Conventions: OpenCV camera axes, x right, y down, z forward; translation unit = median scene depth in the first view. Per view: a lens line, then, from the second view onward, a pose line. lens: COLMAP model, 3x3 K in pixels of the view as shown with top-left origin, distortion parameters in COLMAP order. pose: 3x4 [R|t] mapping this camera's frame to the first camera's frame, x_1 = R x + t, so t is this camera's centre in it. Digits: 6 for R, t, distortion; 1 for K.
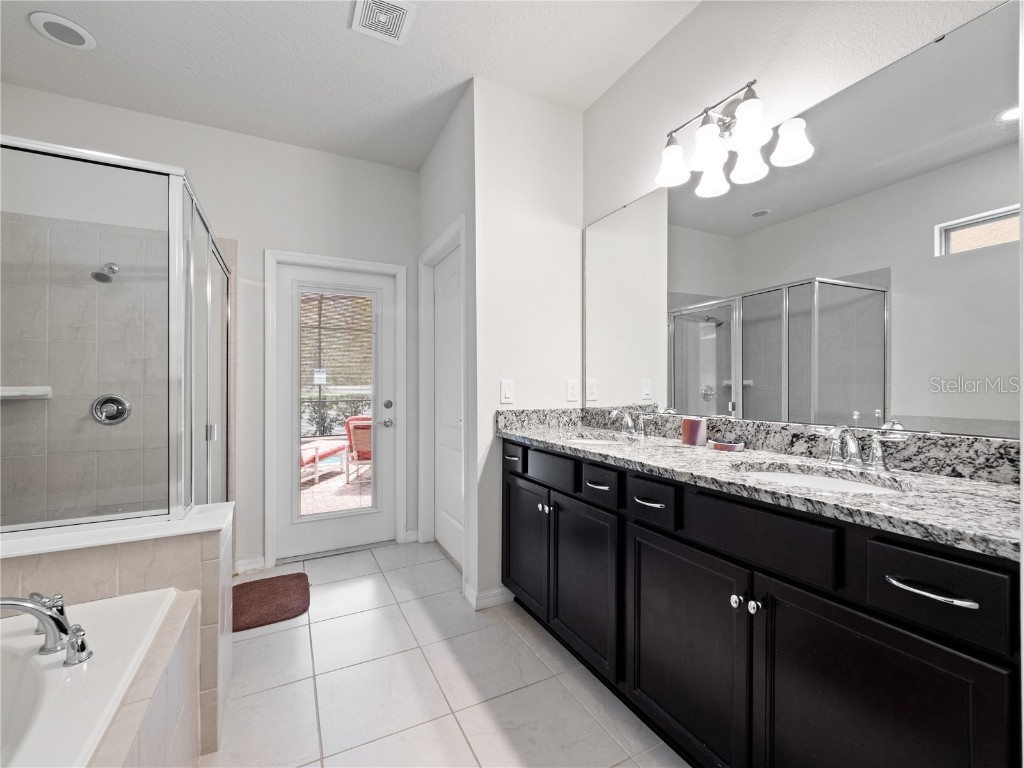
lens RADIAL K [[434.1, 0, 508.2], [0, 434.1, 383.6], [0, 0, 1]] dist [-0.002579, -0.000812]
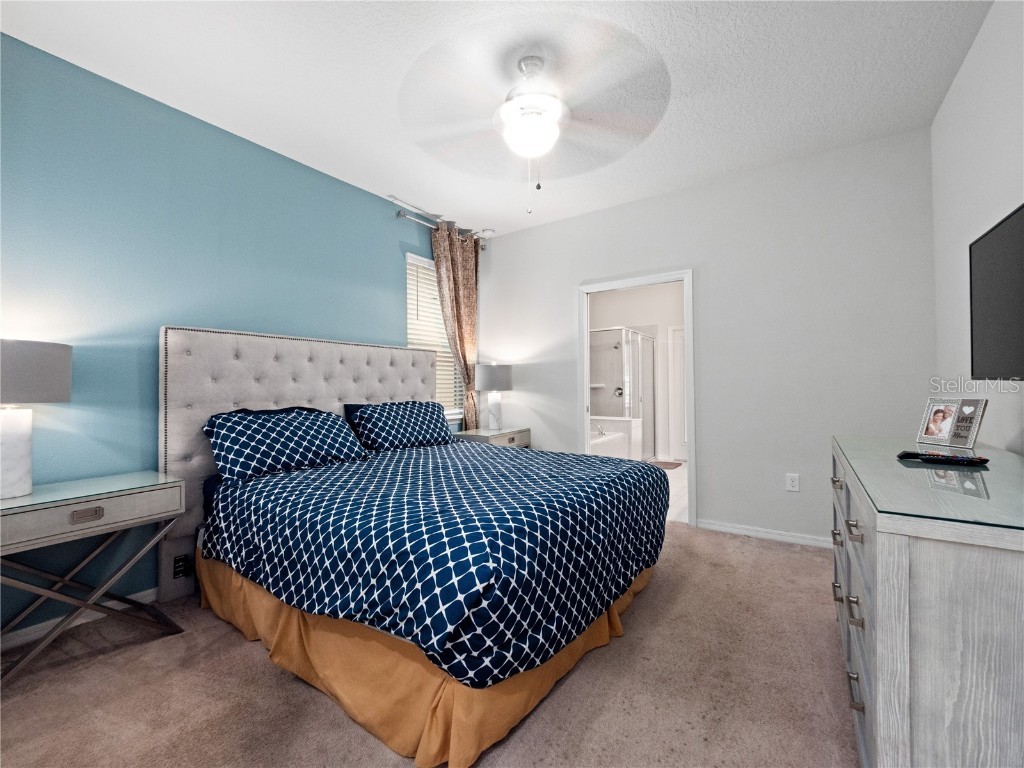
lens RADIAL K [[434.1, 0, 508.2], [0, 434.1, 383.6], [0, 0, 1]] dist [-0.002579, -0.000812]
pose [[0.487859, -0.001235, -0.872922, 1.507309], [0.008427, 0.999959, 0.003295, -0.013675], [0.872882, -0.008964, 0.487849, -1.279392]]
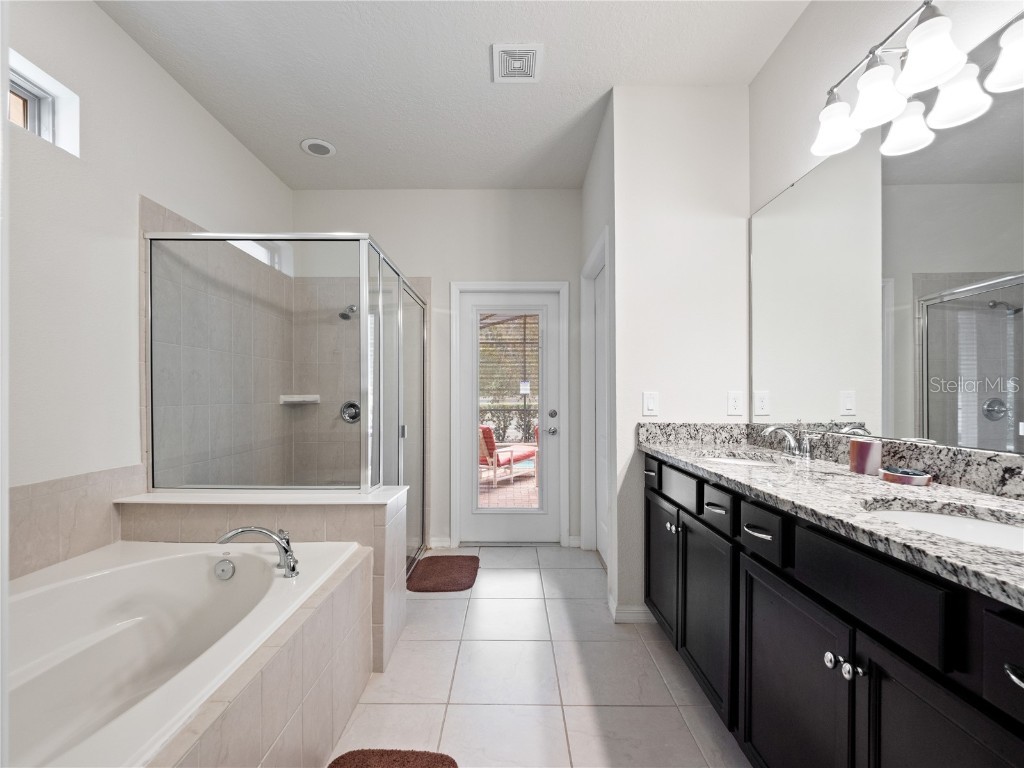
lens RADIAL K [[438.3, 0, 505.9], [0, 438.3, 395.4], [0, 0, 1]] dist [-0.001442, -0.000567]
pose [[0.889450, 0.006612, -0.456985, 0.179075], [-0.005408, 0.999978, 0.003944, -0.000925], [0.457000, -0.001036, 0.889466, -0.011114]]
